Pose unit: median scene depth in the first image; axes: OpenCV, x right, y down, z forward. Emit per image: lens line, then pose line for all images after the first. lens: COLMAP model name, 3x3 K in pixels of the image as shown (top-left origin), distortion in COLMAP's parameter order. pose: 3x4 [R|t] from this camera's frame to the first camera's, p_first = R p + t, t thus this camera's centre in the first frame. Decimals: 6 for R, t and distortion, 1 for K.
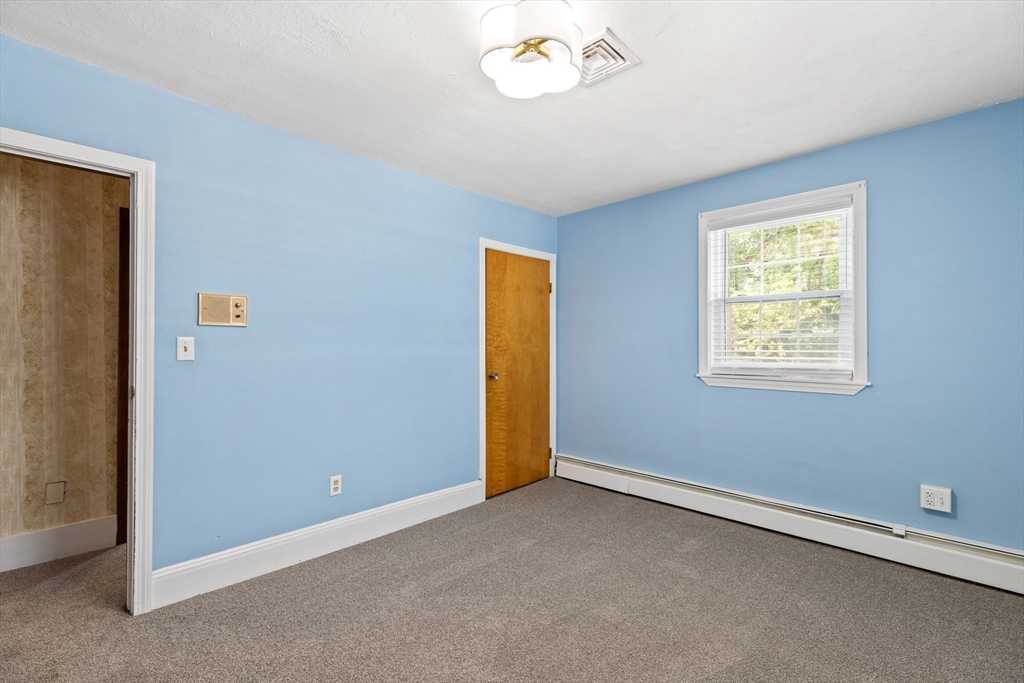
lens RADIAL K [[463.4, 0, 511.8], [0, 463.4, 340.4], [0, 0, 1]] dist [0.007734, 0.001489]
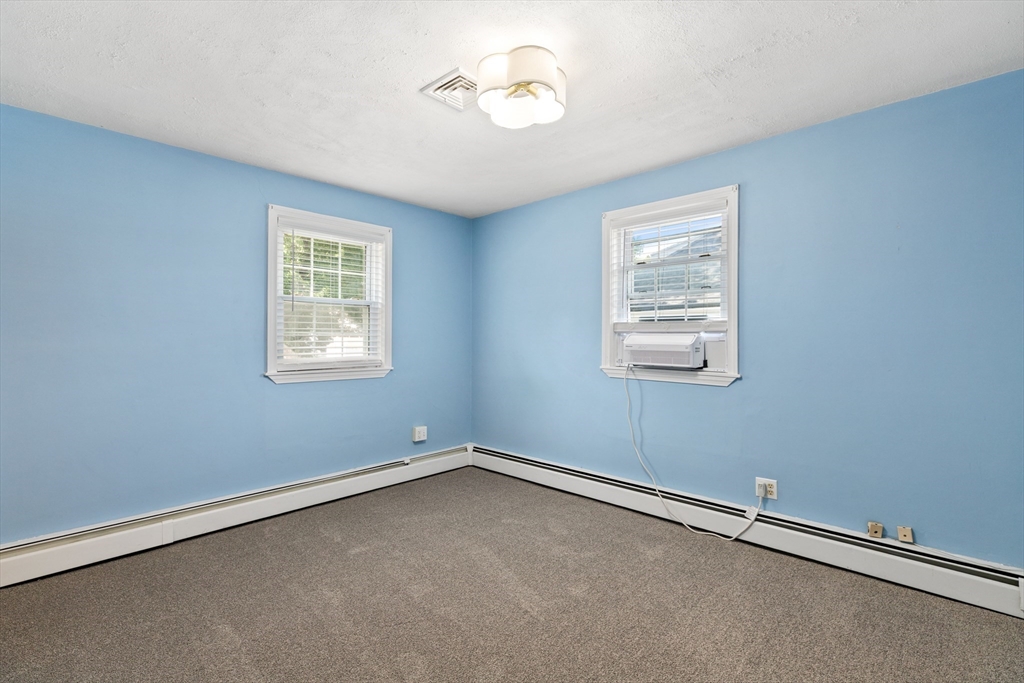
lens RADIAL K [[463.4, 0, 511.8], [0, 463.4, 342.4], [0, 0, 1]] dist [0.007734, 0.001489]
pose [[-0.008462, 0.000456, 0.999964, -0.610565], [-0.004089, 0.999992, -0.000491, 0.009423], [-0.999956, -0.004093, -0.008460, 0.563392]]
